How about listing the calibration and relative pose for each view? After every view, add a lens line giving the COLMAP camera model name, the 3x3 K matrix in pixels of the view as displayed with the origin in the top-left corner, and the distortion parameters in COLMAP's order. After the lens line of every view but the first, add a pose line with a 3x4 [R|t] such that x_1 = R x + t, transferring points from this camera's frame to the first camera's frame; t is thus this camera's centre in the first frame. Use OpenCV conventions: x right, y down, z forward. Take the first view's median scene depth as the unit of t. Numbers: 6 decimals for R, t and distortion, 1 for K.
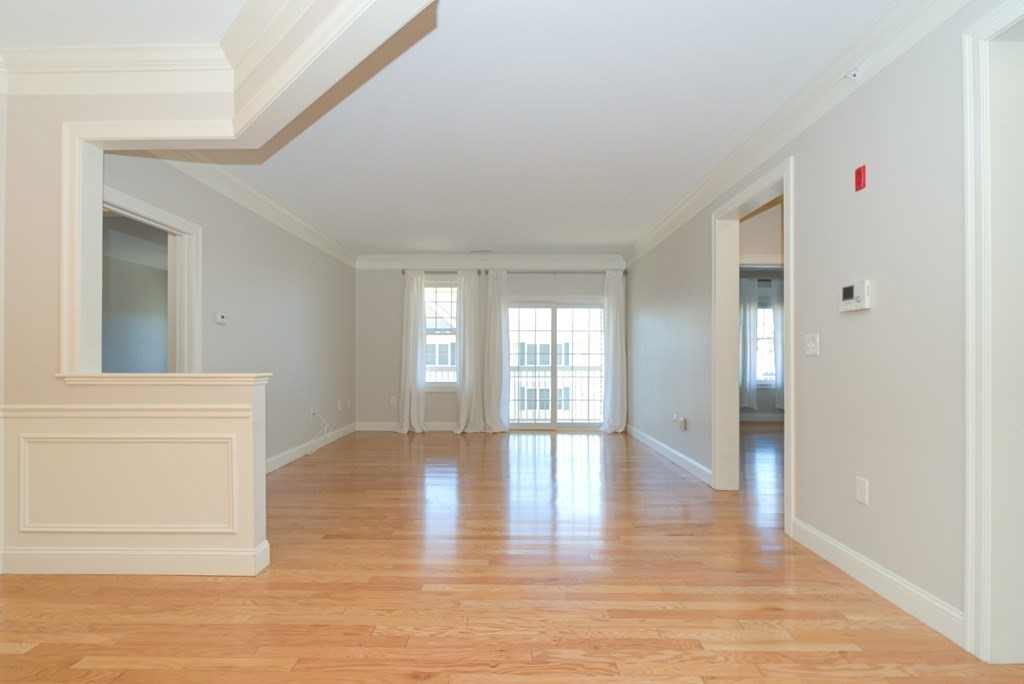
lens RADIAL K [[491.3, 0, 505.2], [0, 491.3, 358.4], [0, 0, 1]] dist [-0.005005, -0.002587]
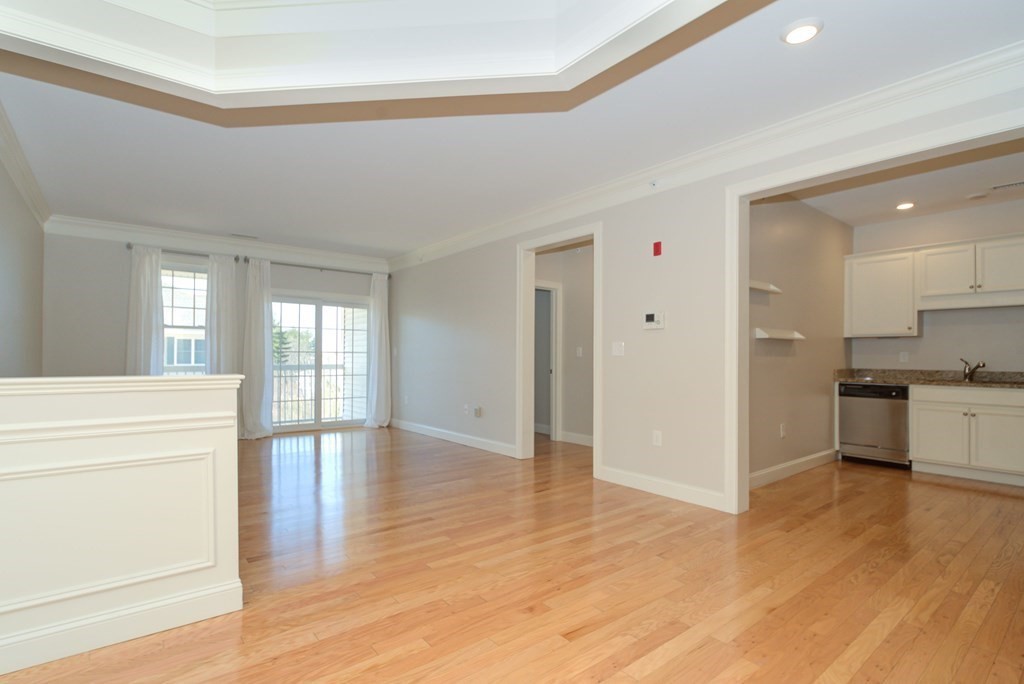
lens RADIAL K [[491.3, 0, 503.5], [0, 491.3, 356.6], [0, 0, 1]] dist [-0.005005, -0.002587]
pose [[0.777911, 0.003030, 0.628367, -0.233898], [-0.003261, 0.999994, -0.000784, -0.000754], [-0.628366, -0.001439, 0.777917, 0.013274]]
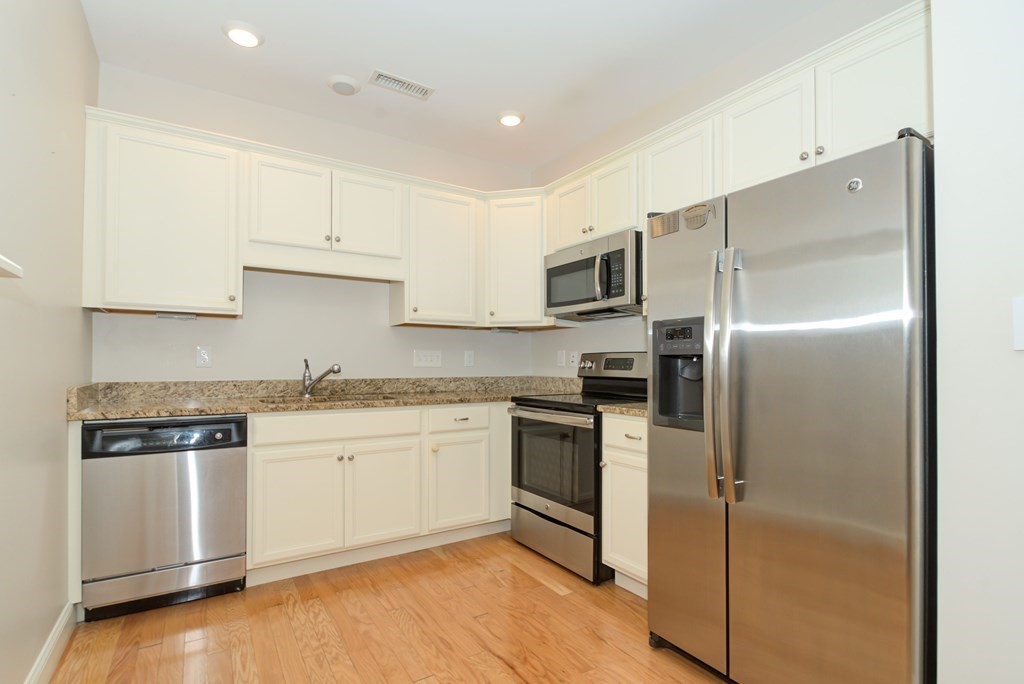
lens RADIAL K [[491.3, 0, 511.3], [0, 491.3, 355.7], [0, 0, 1]] dist [-0.005005, -0.002587]
pose [[-0.546247, 0.009474, 0.837570, 0.256521], [0.000424, 0.999939, -0.011034, 0.000974], [-0.837624, -0.005672, -0.546218, 0.216286]]
